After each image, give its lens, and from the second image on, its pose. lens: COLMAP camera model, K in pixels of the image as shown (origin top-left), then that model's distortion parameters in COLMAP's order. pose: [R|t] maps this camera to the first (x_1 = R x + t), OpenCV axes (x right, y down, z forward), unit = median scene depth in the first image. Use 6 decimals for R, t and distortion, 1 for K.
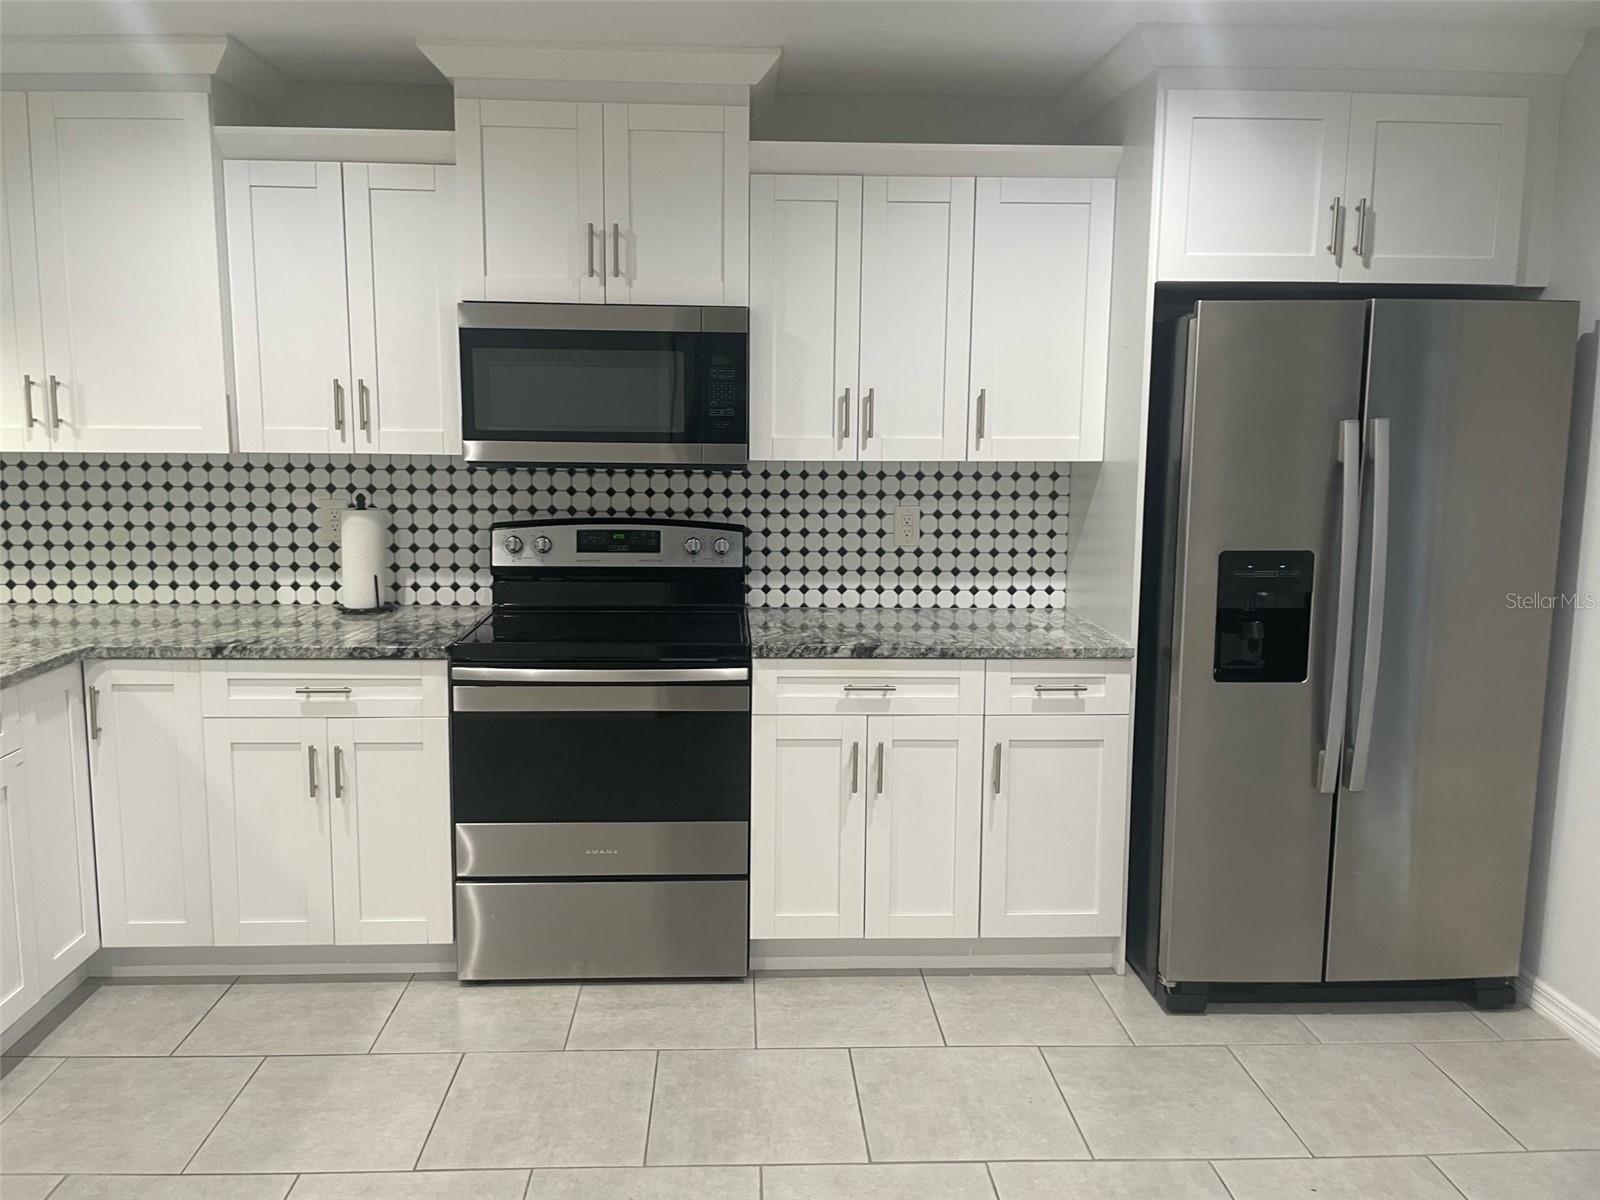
lens RADIAL K [[1220.7, 0, 790.6], [0, 1220.7, 584.9], [0, 0, 1]] dist [0.096470, -0.145364]
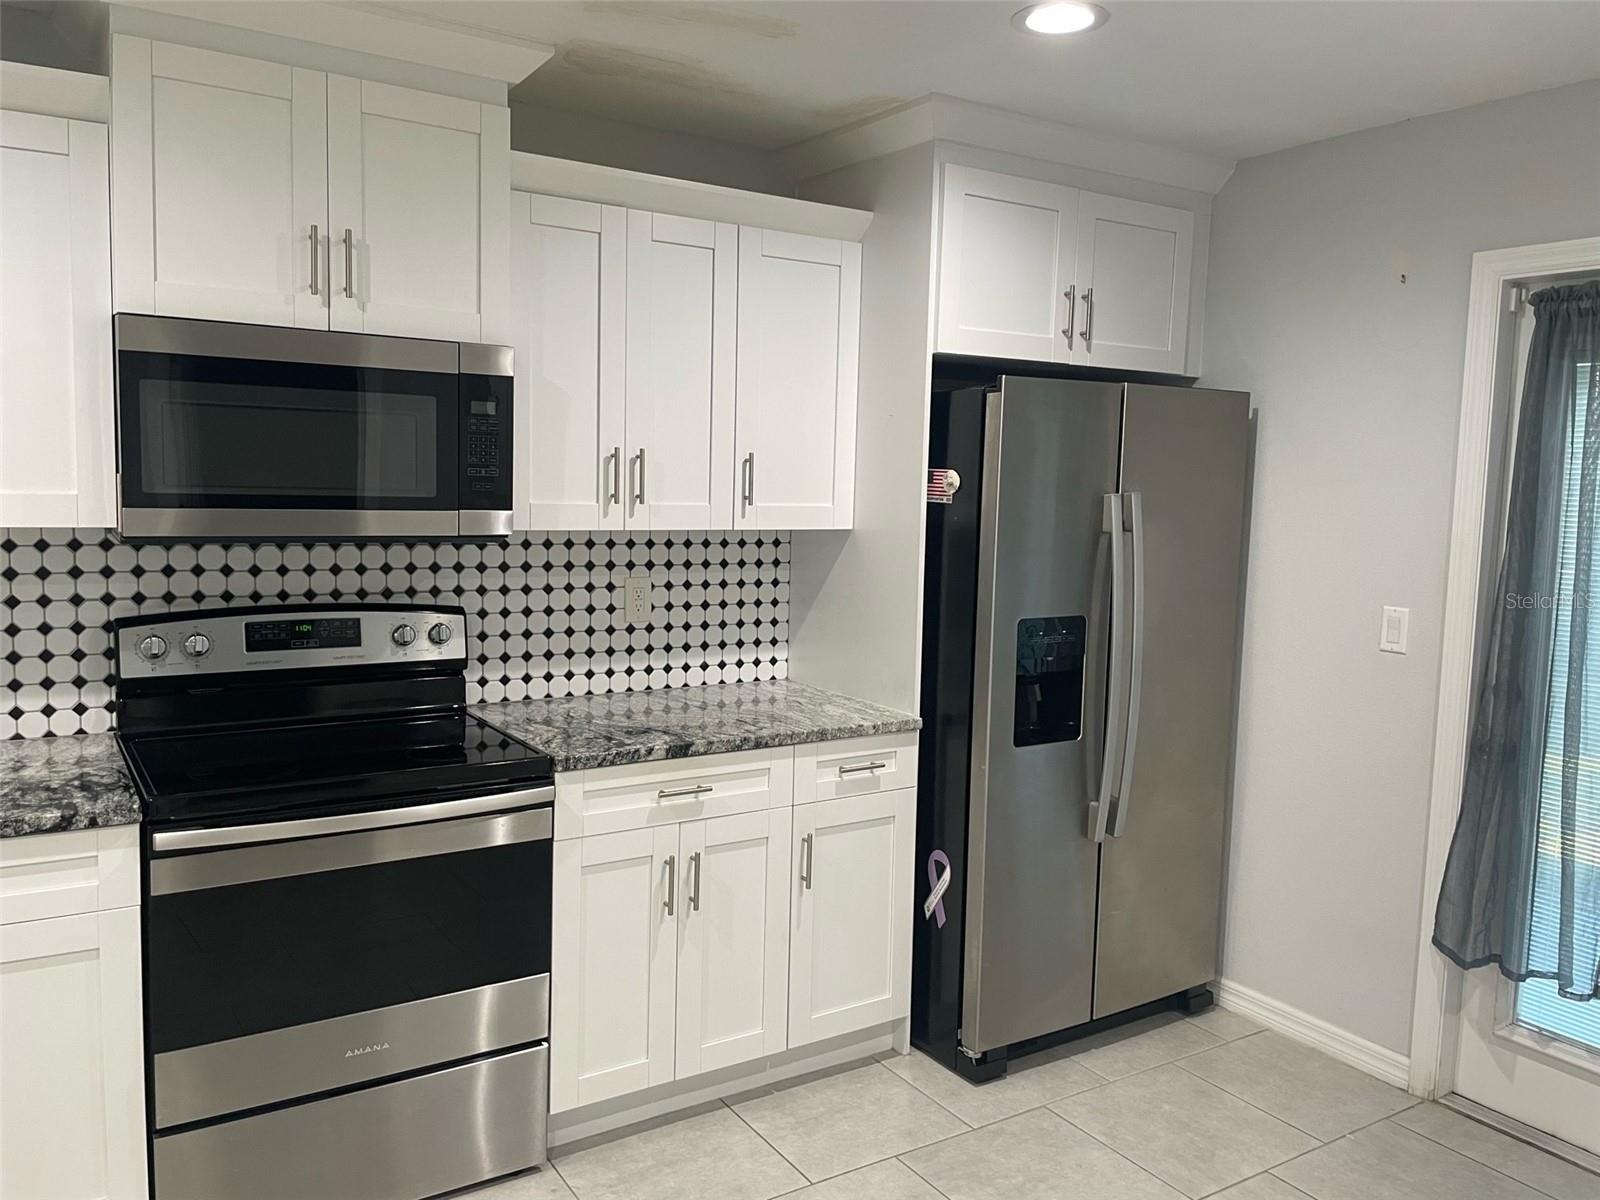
lens RADIAL K [[1216.1, 0, 797.7], [0, 1216.1, 596.0], [0, 0, 1]] dist [0.089949, -0.128810]
pose [[0.866277, -0.035601, 0.498293, -0.284818], [0.048970, 0.998705, -0.013782, -0.037722], [-0.497158, 0.036340, 0.866899, 0.192033]]
